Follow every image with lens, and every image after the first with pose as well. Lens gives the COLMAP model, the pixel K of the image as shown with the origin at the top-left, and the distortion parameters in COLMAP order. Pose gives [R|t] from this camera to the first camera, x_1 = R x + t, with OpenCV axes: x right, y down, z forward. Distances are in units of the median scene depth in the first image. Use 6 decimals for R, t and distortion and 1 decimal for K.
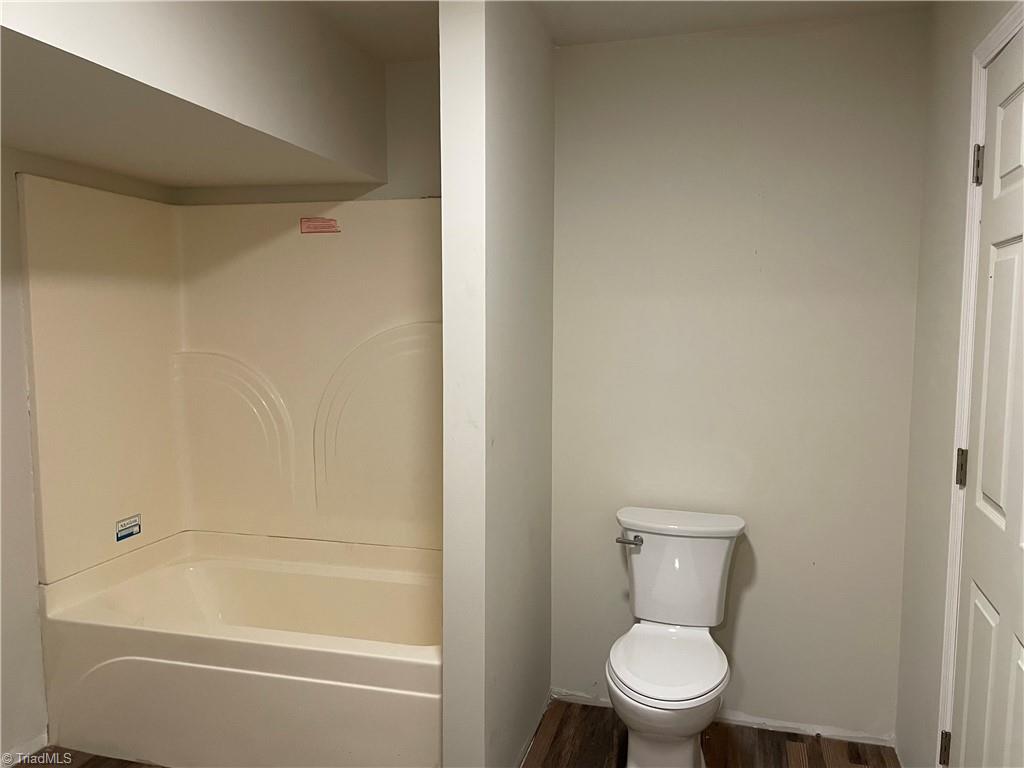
lens RADIAL K [[781.7, 0, 512.7], [0, 781.7, 390.6], [0, 0, 1]] dist [0.104628, -0.163713]
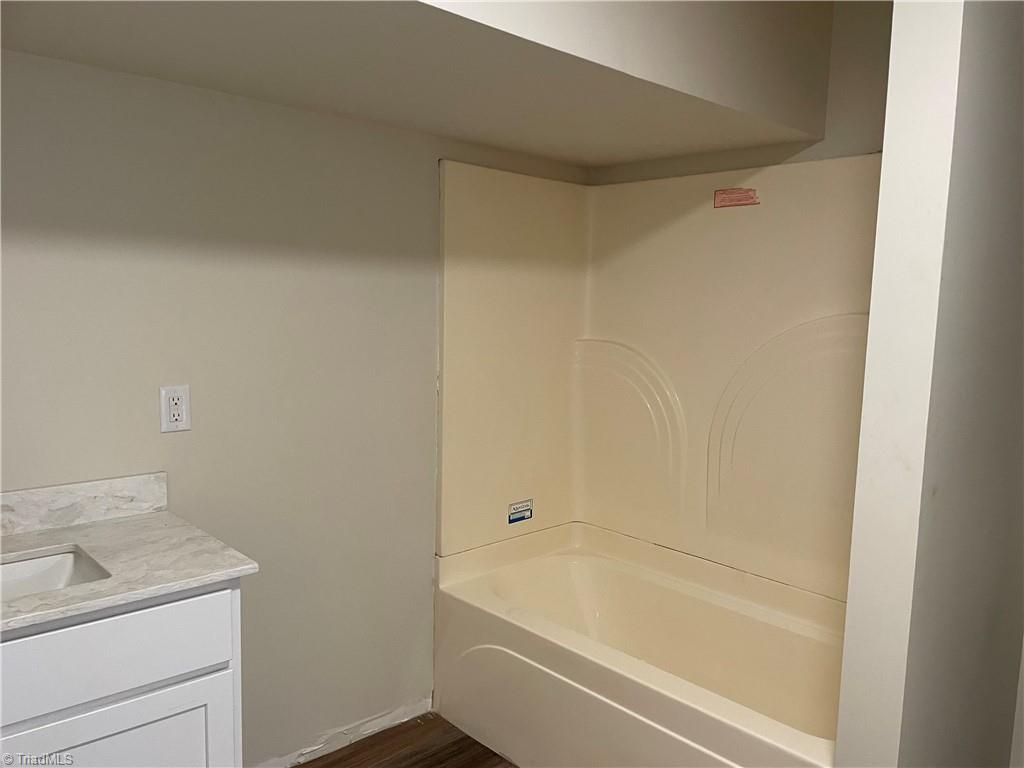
lens RADIAL K [[781.7, 0, 512.7], [0, 781.7, 390.6], [0, 0, 1]] dist [0.104628, -0.163713]
pose [[0.850633, 0.078805, -0.519821, 0.011683], [-0.068126, 0.996889, 0.039648, -0.018696], [0.521328, 0.001688, 0.853355, 0.146163]]
